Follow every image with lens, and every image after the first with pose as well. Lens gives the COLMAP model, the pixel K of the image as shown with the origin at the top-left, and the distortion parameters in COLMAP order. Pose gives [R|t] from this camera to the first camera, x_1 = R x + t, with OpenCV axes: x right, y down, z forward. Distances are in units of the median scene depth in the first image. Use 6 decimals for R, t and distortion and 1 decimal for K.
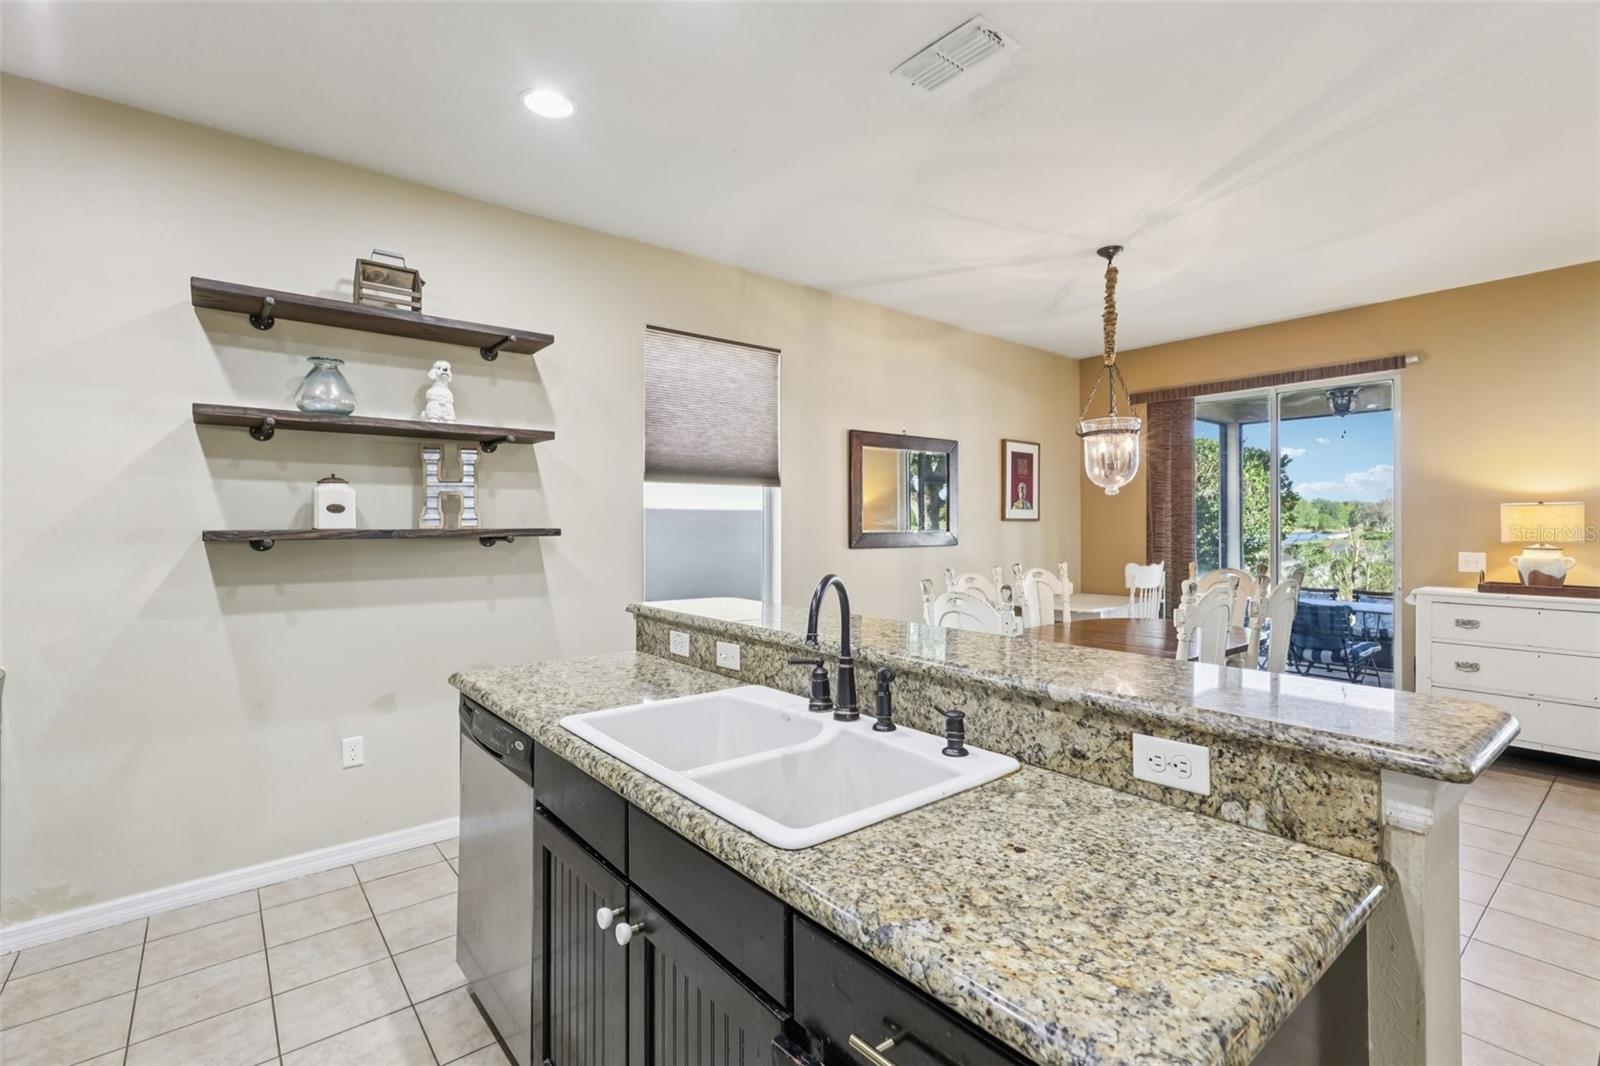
lens RADIAL K [[734.5, 0, 794.9], [0, 734.5, 526.0], [0, 0, 1]] dist [-0.006081, 0.002883]
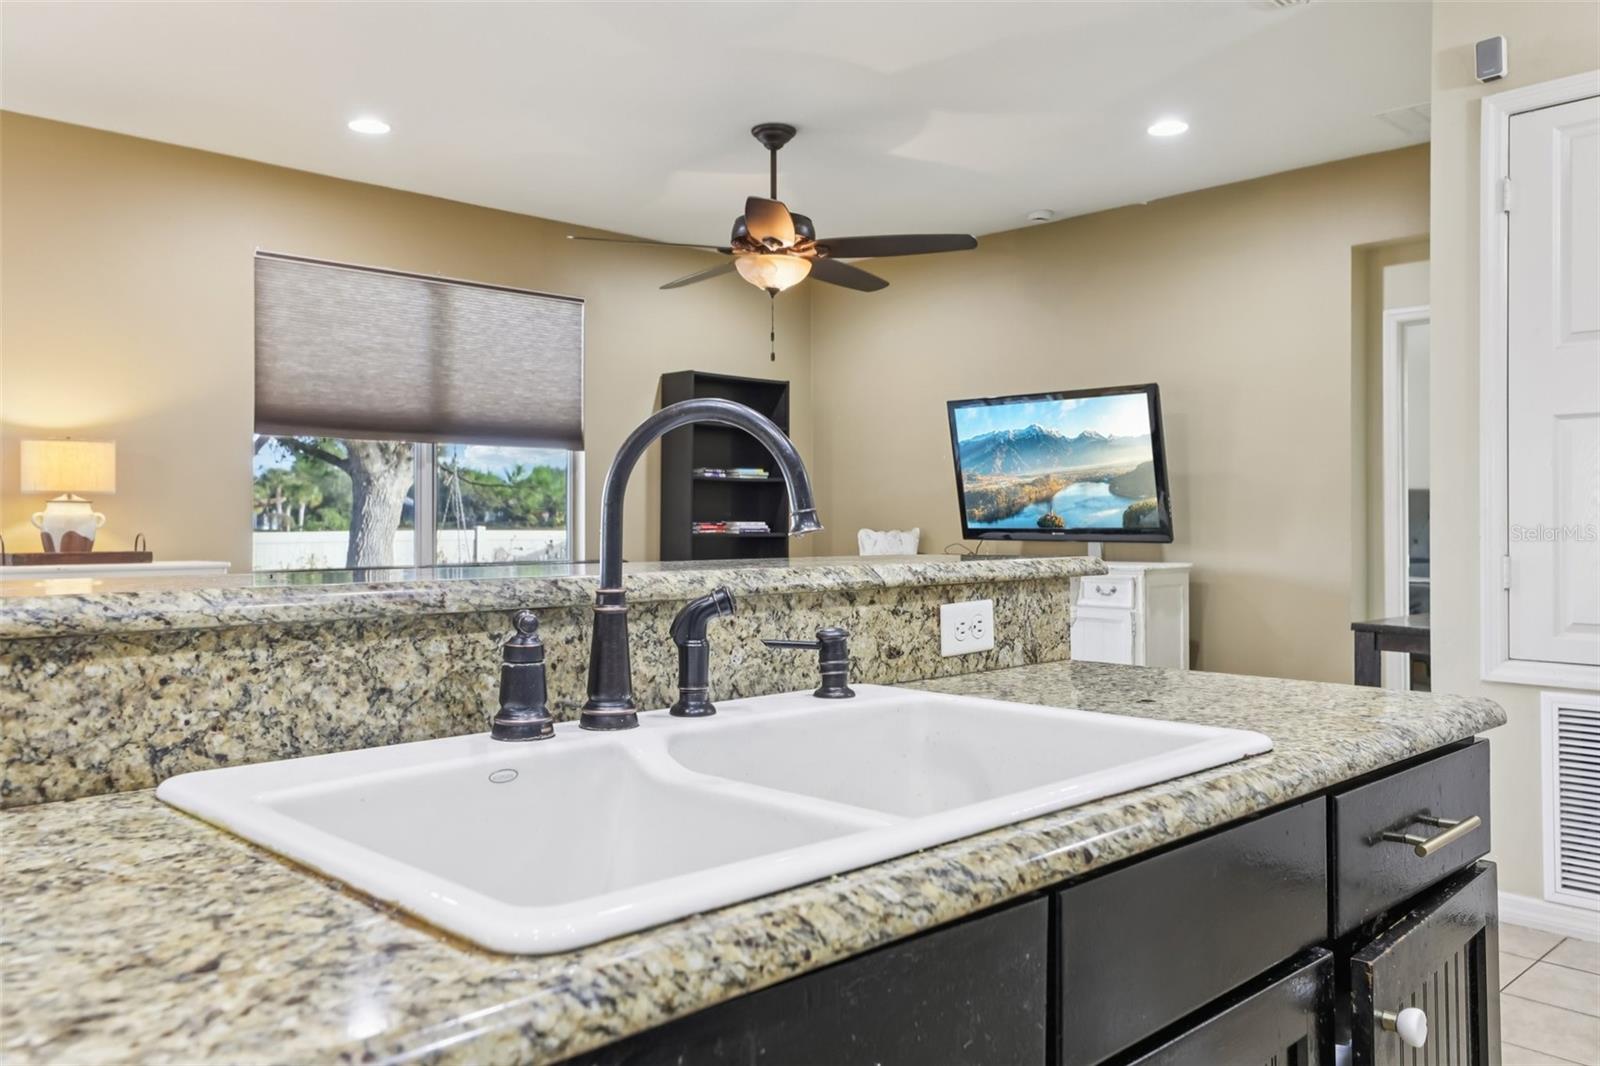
lens RADIAL K [[1261.0, 0, 797.8], [0, 1261.0, 528.2], [0, 0, 1]] dist [0.004787, 0.001376]
pose [[-0.094060, -0.002789, 0.995563, -0.296046], [0.006101, 0.999976, 0.003377, 0.056830], [-0.995548, 0.006391, -0.094041, 0.394751]]
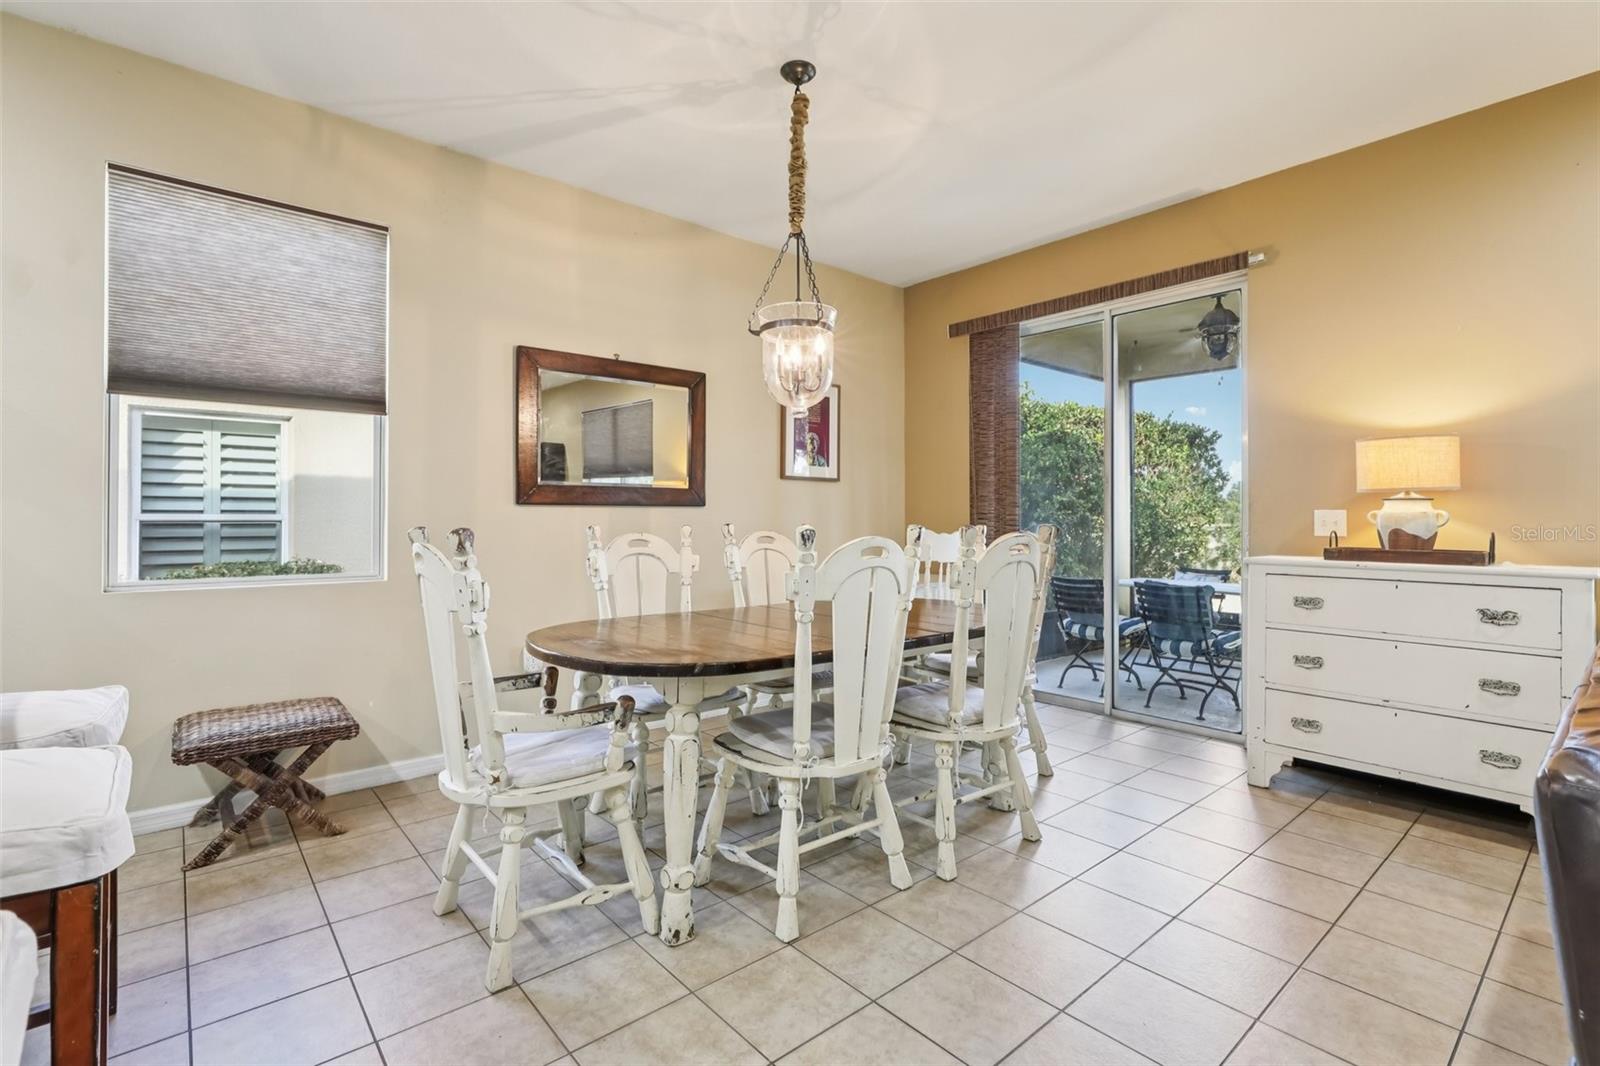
lens RADIAL K [[734.5, 0, 794.4], [0, 734.5, 520.1], [0, 0, 1]] dist [-0.006081, 0.002883]
pose [[0.999822, 0.002782, 0.018663, 0.395189], [-0.002781, 0.999996, -0.000062, 0.052925], [-0.018663, 0.000011, 0.999826, 0.281243]]
